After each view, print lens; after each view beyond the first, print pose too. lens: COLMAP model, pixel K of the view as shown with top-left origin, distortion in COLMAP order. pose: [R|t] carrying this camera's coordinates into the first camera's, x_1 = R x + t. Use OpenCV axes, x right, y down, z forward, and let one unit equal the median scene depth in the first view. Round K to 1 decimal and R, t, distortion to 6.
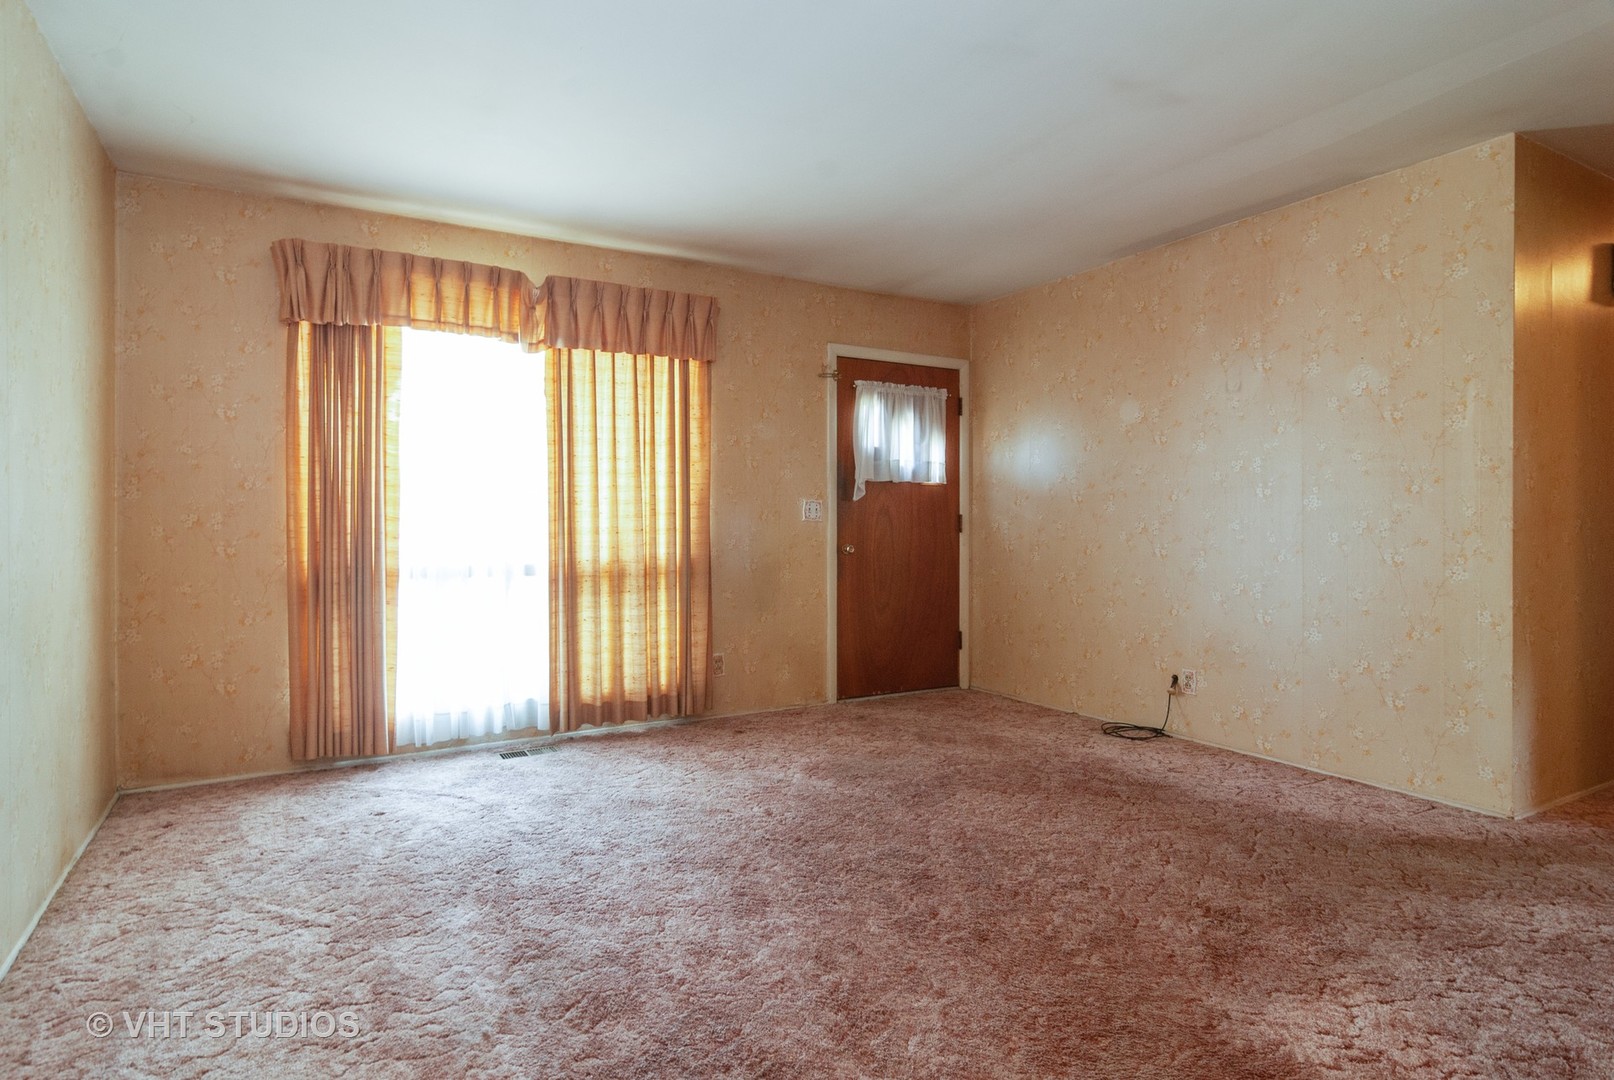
lens RADIAL K [[882.3, 0, 806.3], [0, 882.3, 528.3], [0, 0, 1]] dist [0.004413, 0.000952]
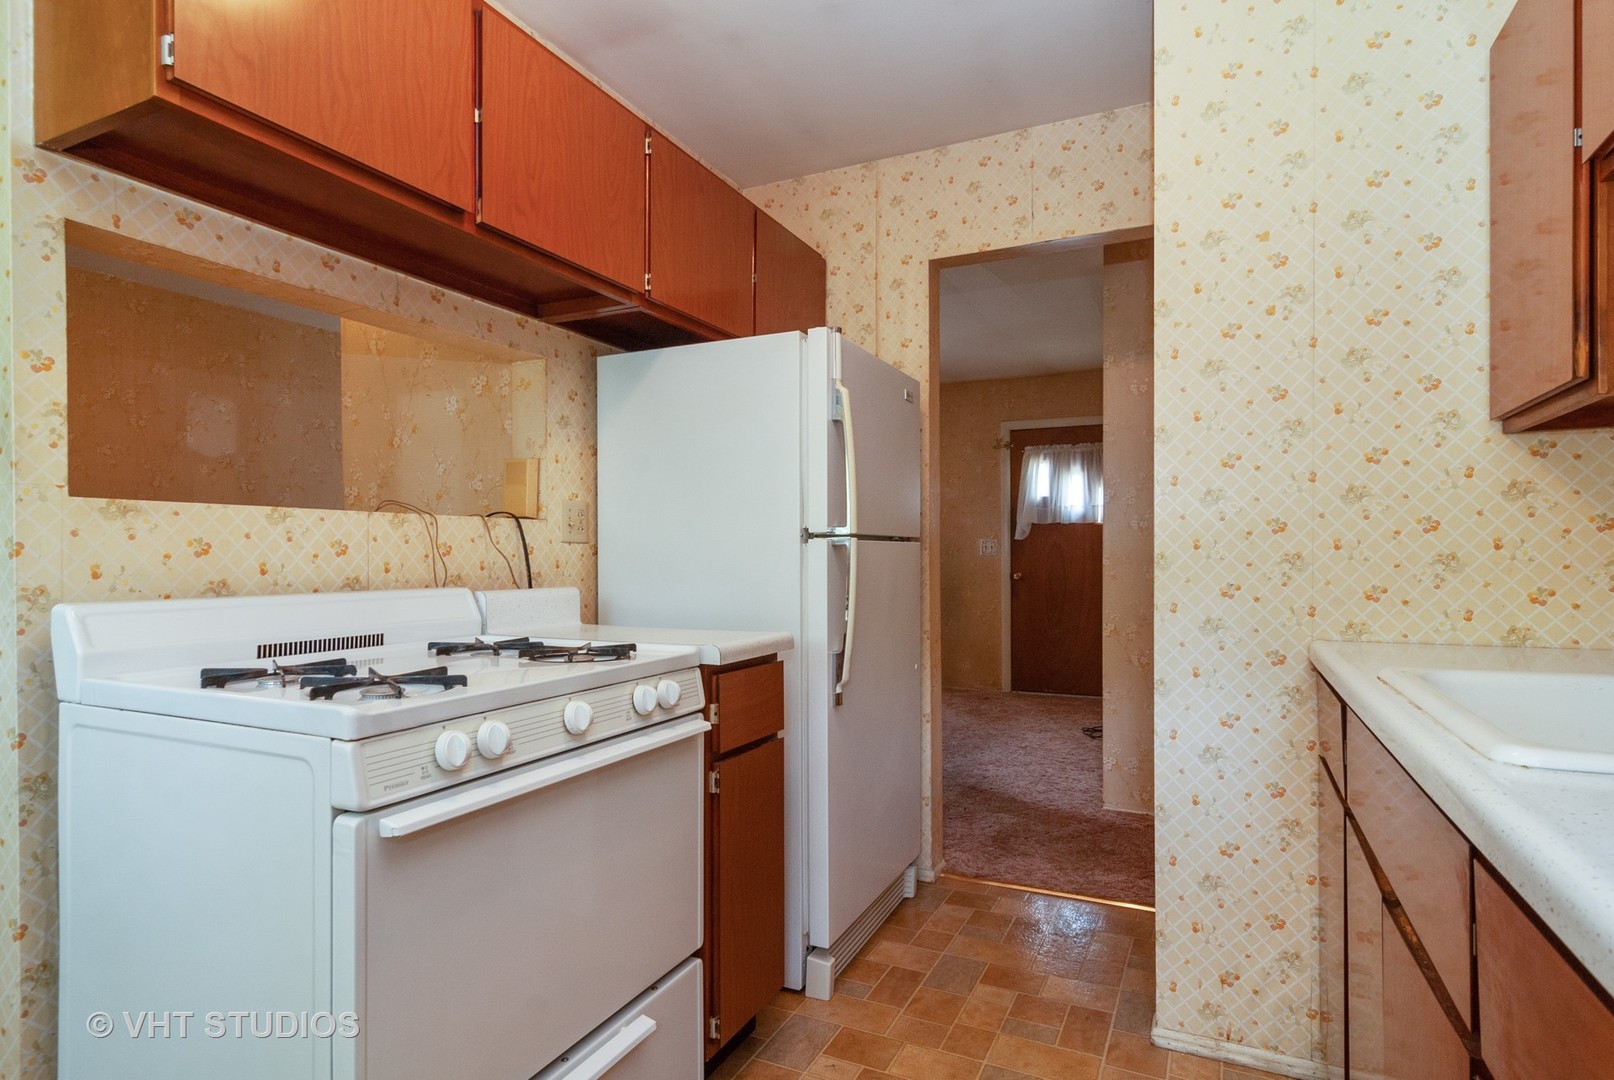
lens RADIAL K [[882.3, 0, 801.8], [0, 882.3, 550.2], [0, 0, 1]] dist [0.004413, 0.000952]
pose [[0.585941, 0.000133, -0.810354, 0.920726], [-0.001194, 0.999999, -0.000699, -0.013961], [0.810353, 0.001377, 0.585941, -0.028423]]
